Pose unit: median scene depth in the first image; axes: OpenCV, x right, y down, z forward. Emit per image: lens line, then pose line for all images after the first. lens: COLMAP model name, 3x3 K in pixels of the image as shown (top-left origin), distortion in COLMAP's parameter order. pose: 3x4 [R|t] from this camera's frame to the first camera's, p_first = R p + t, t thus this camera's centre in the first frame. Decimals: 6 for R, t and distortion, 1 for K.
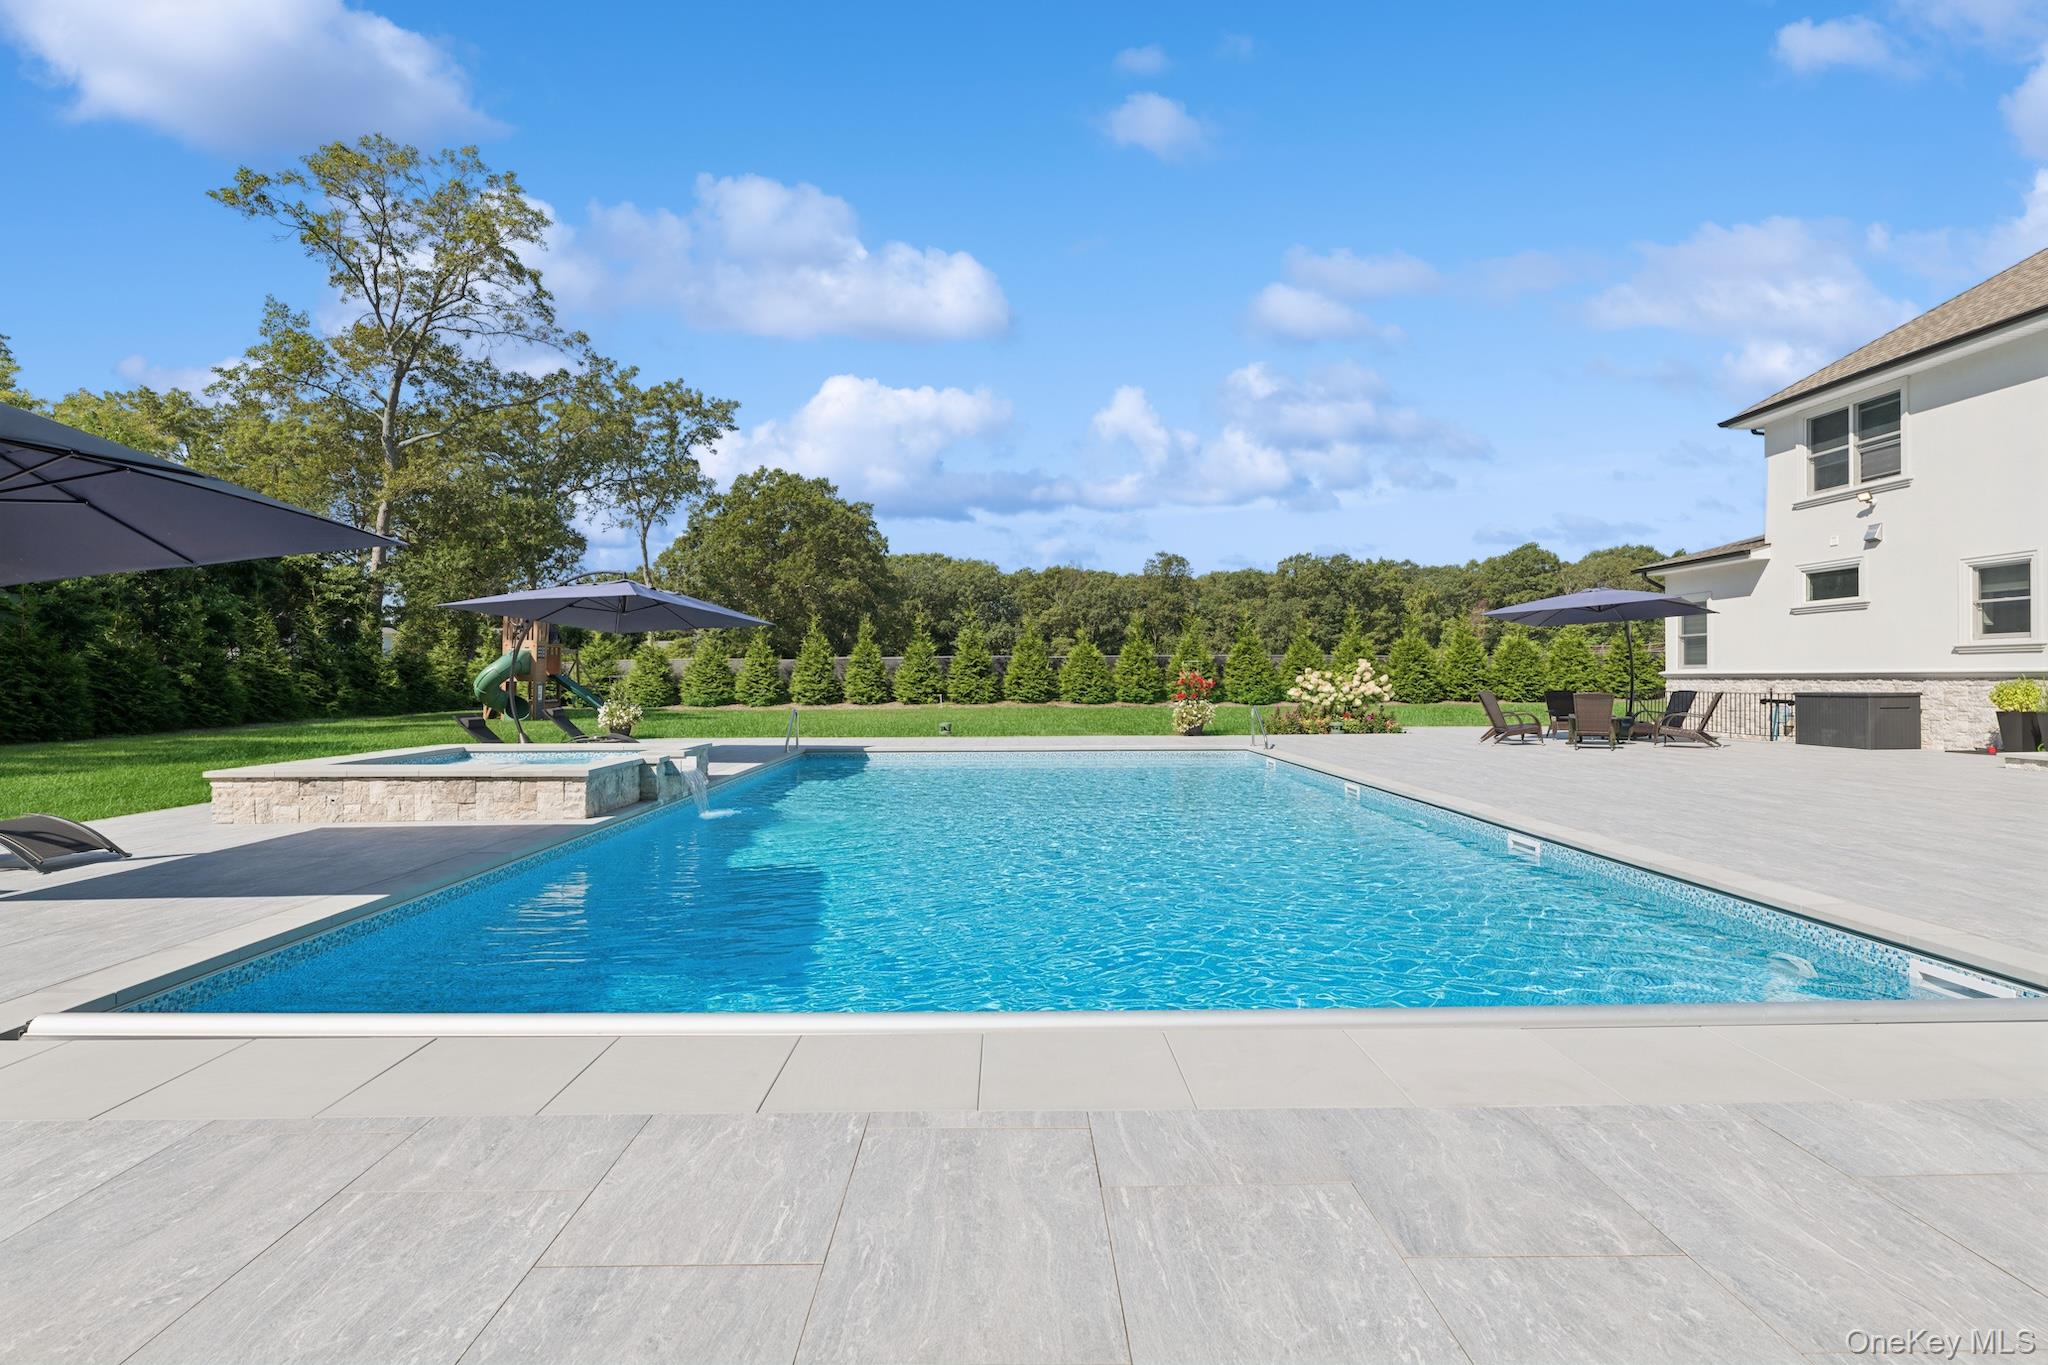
lens RADIAL K [[1019.3, 0, 1024.0], [0, 1019.3, 682.5], [0, 0, 1]] dist [0.002604, 0.000438]
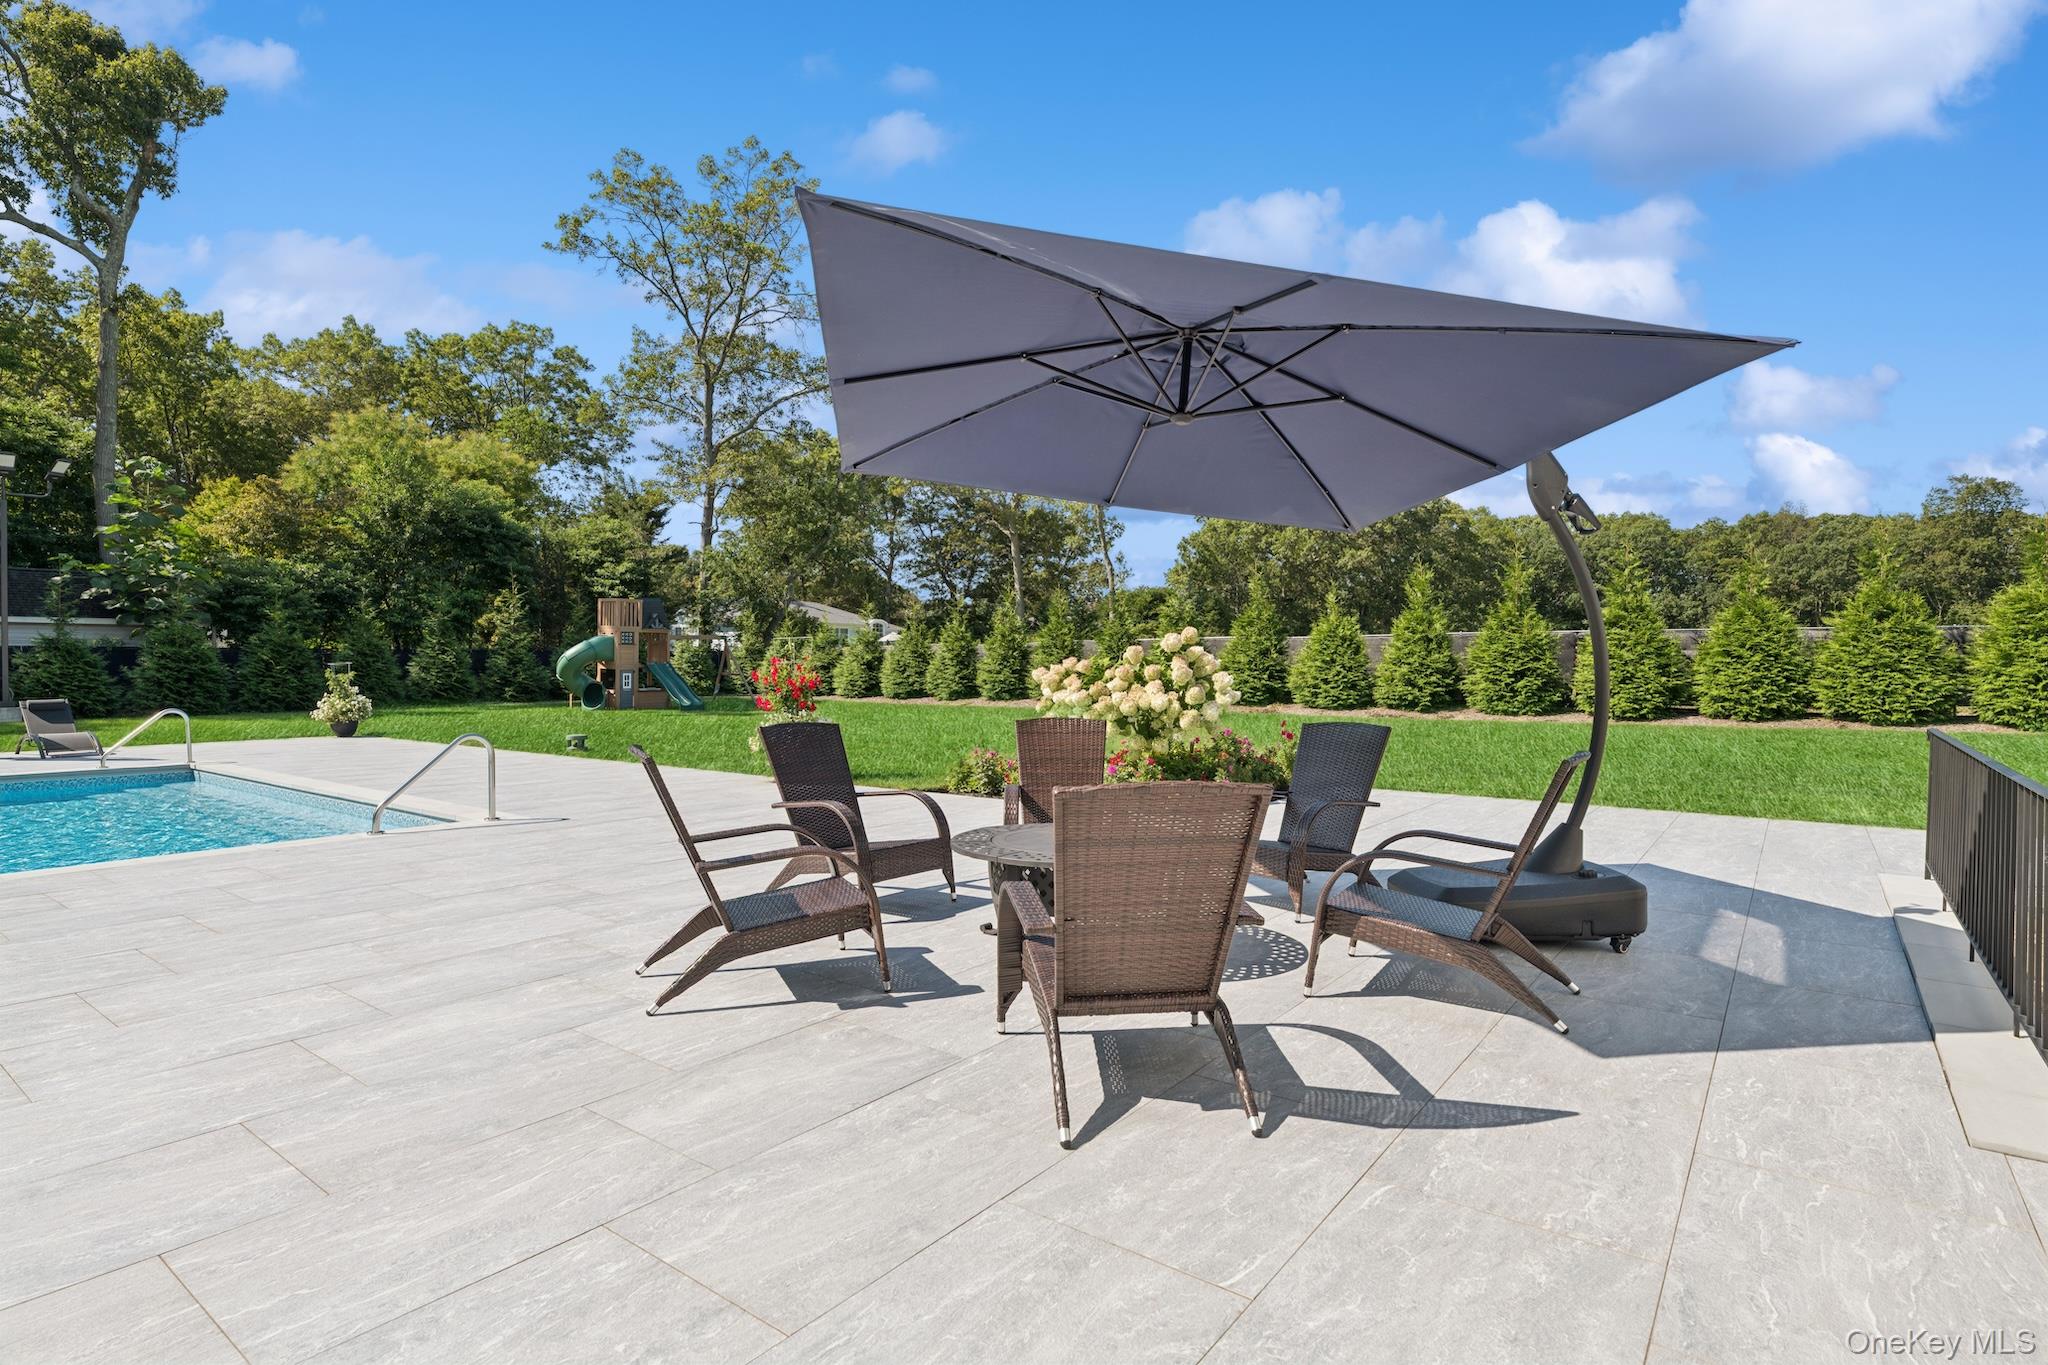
lens RADIAL K [[1019.3, 0, 1024.0], [0, 1019.3, 682.5], [0, 0, 1]] dist [0.002604, 0.000438]
pose [[0.775946, 0.015056, -0.630620, 0.314641], [-0.006828, 0.999857, 0.015471, -0.004346], [0.630763, -0.007699, 0.775938, 0.385307]]
